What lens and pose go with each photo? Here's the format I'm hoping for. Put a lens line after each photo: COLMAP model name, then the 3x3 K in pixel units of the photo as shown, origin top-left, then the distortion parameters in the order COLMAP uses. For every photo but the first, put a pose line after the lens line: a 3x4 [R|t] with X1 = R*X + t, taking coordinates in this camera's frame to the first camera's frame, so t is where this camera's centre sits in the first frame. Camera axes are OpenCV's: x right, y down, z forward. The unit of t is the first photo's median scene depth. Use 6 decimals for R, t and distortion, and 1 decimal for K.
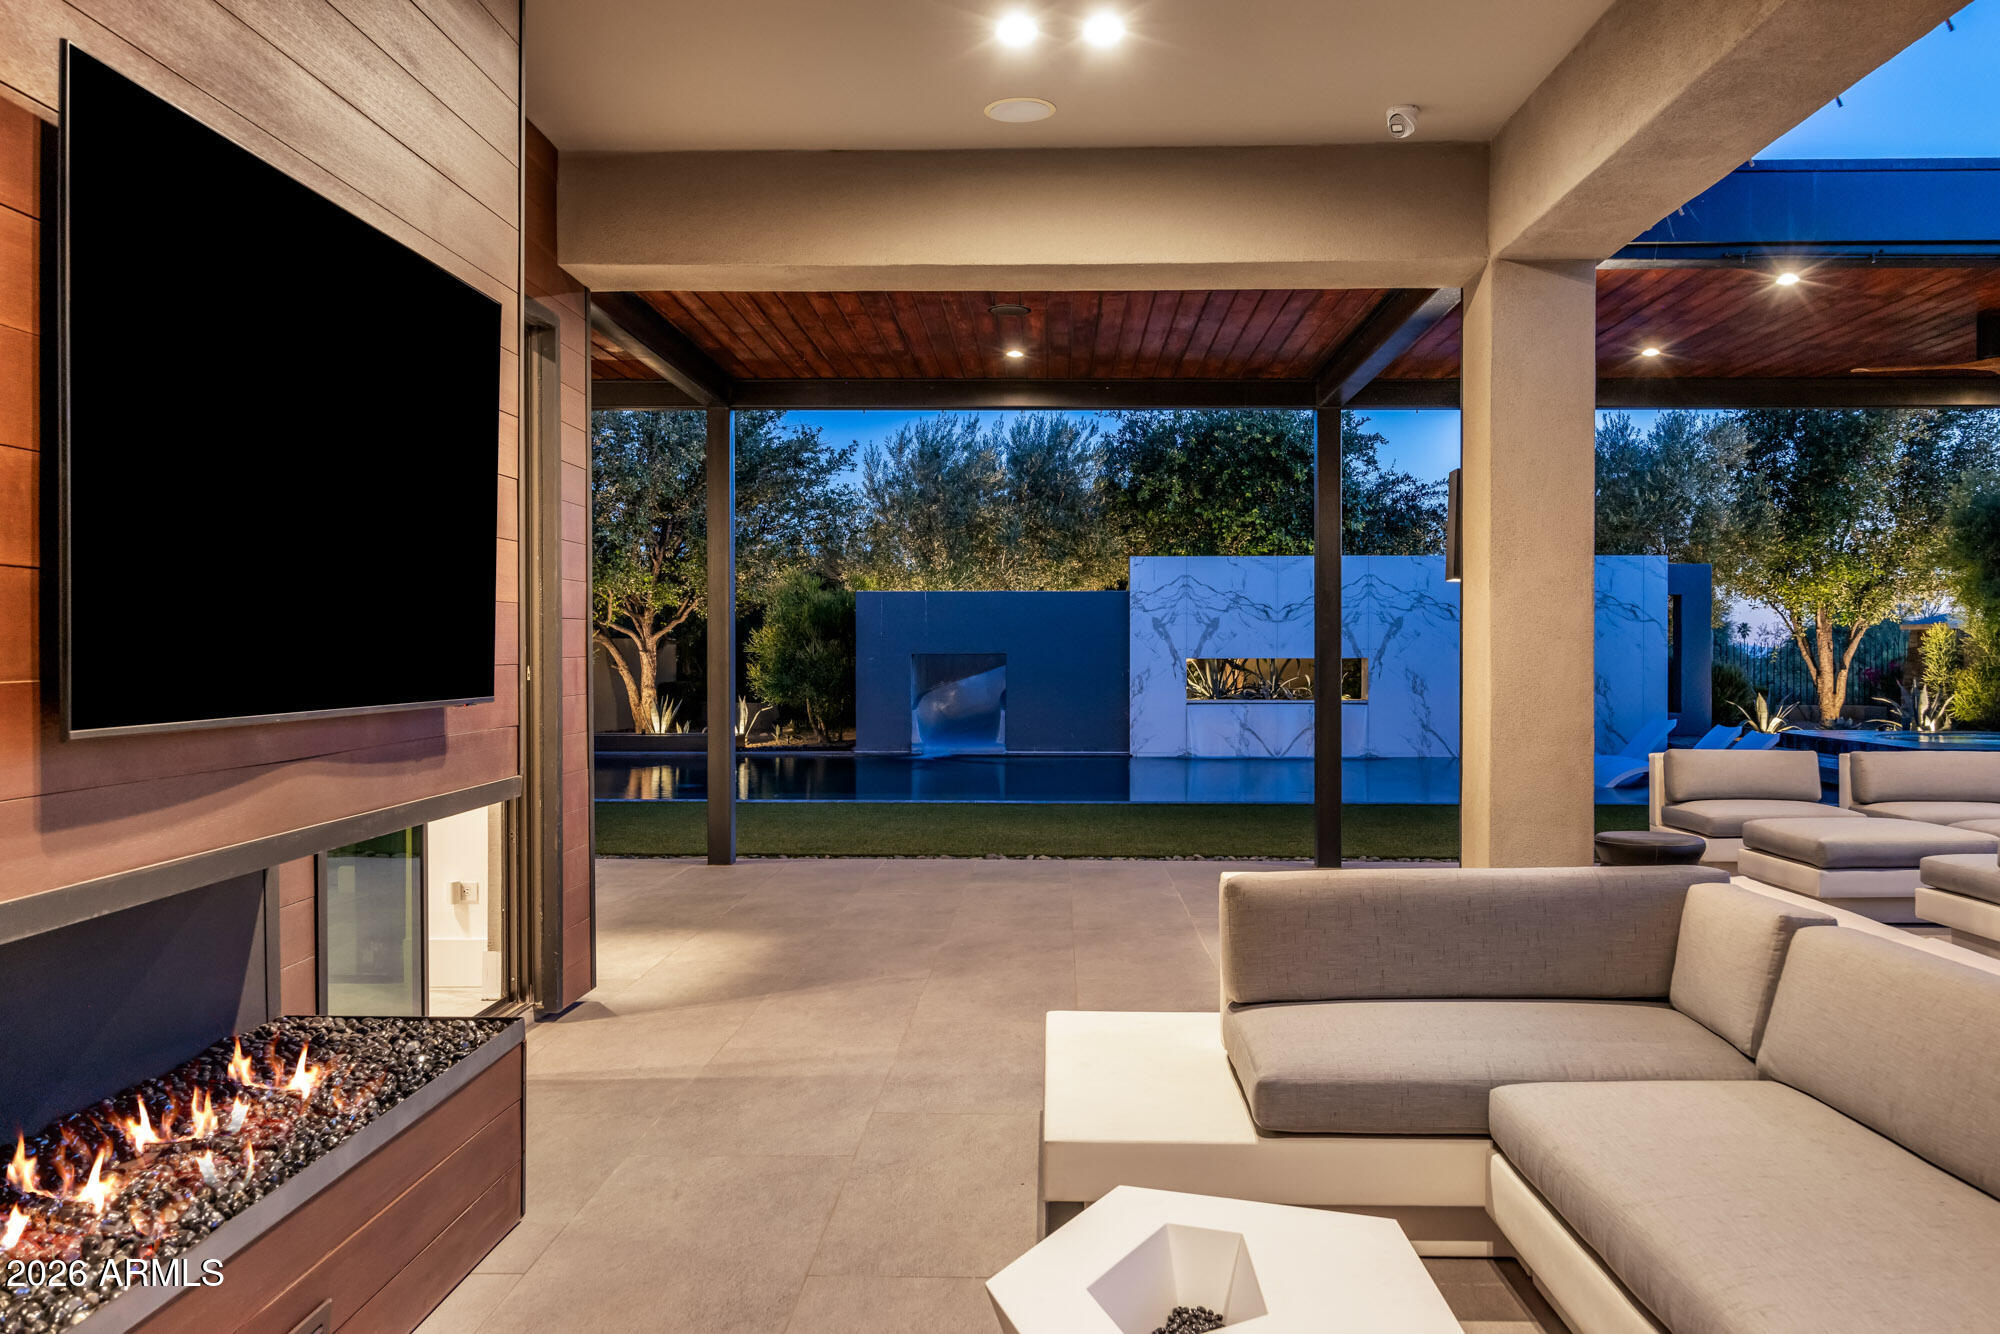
lens RADIAL K [[782.7, 0, 1005.4], [0, 782.7, 655.9], [0, 0, 1]] dist [-0.000775, -0.000019]
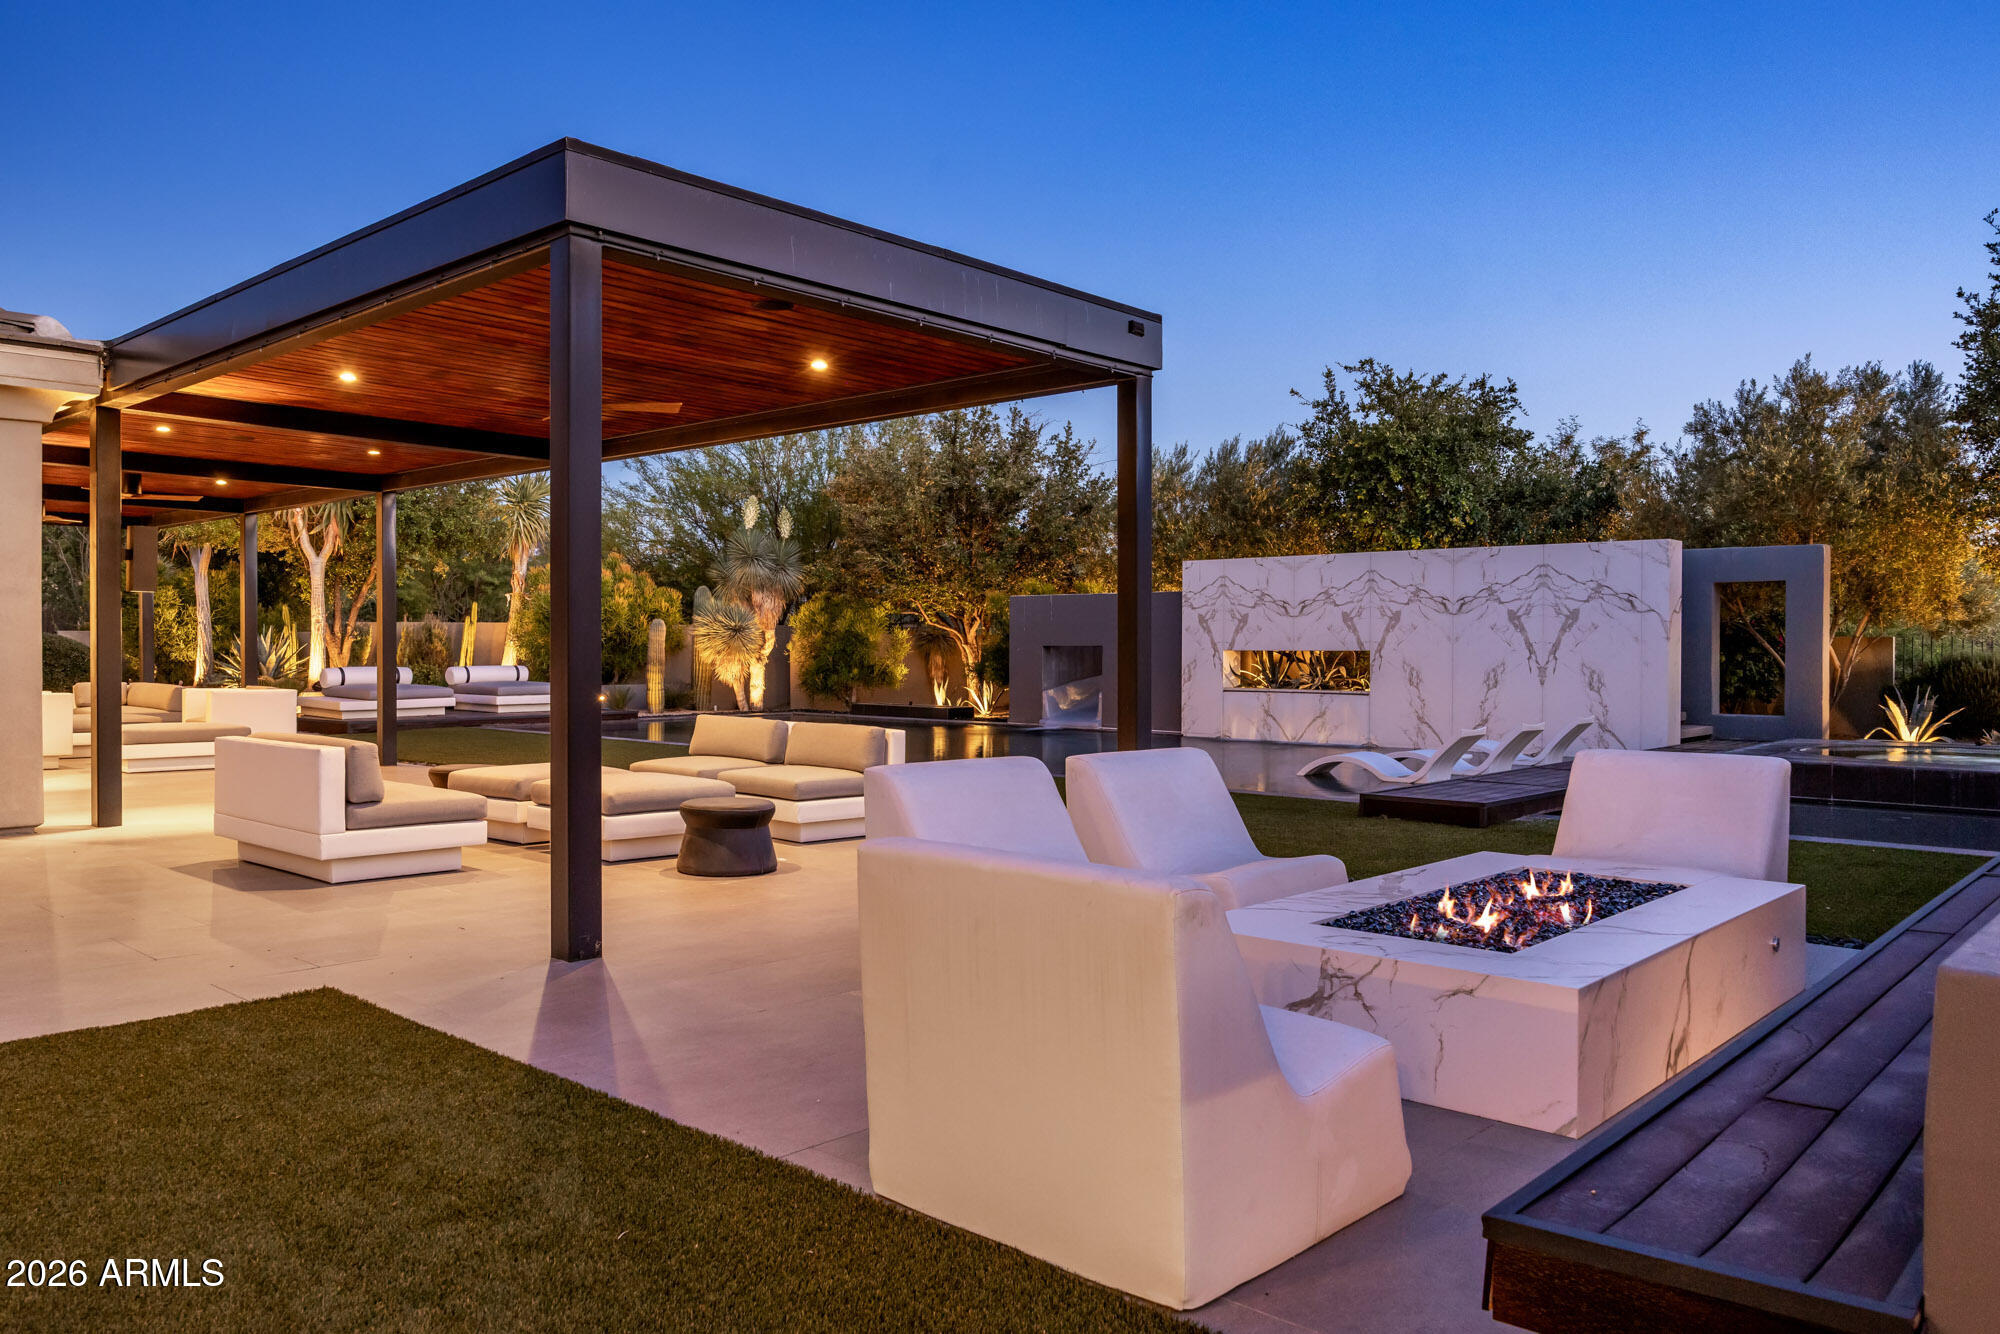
lens RADIAL K [[1435.4, 0, 995.0], [0, 1435.4, 669.0], [0, 0, 1]] dist [-0.006899, -0.001131]
pose [[0.746695, 0.012978, -0.665040, 1.350520], [-0.008727, 0.999915, 0.009715, 0.012774], [0.665109, -0.001450, 0.746744, -0.747832]]
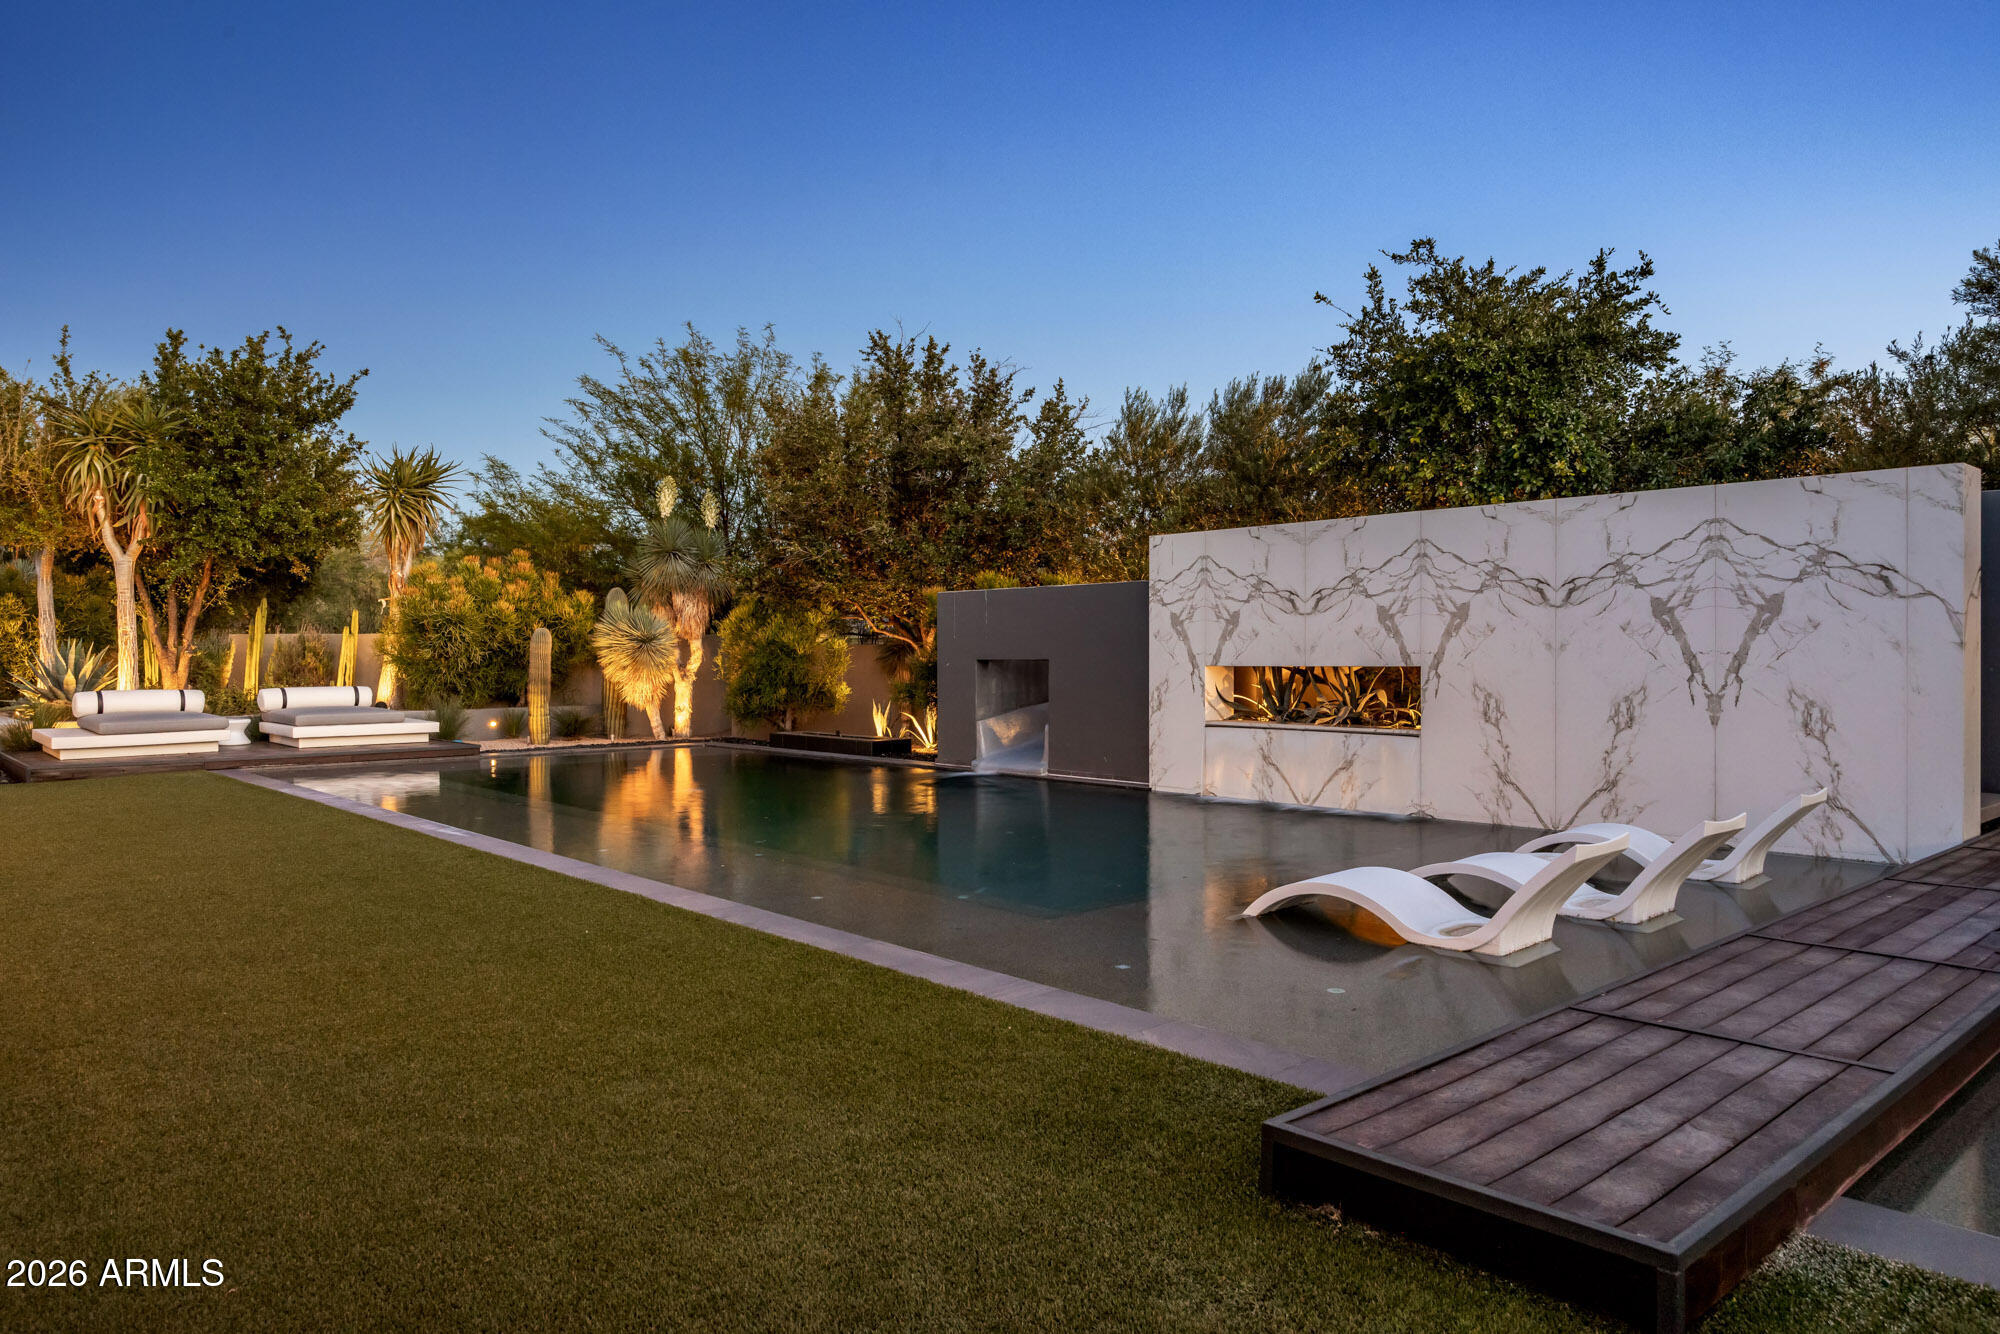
lens RADIAL K [[1323.5, 0, 1006.0], [0, 1323.5, 659.3], [0, 0, 1]] dist [0.004263, 0.001465]
pose [[0.686584, 0.000931, -0.727050, 1.027391], [-0.003858, 0.999990, -0.002363, 0.000680], [0.727041, 0.004428, 0.686580, -0.017399]]
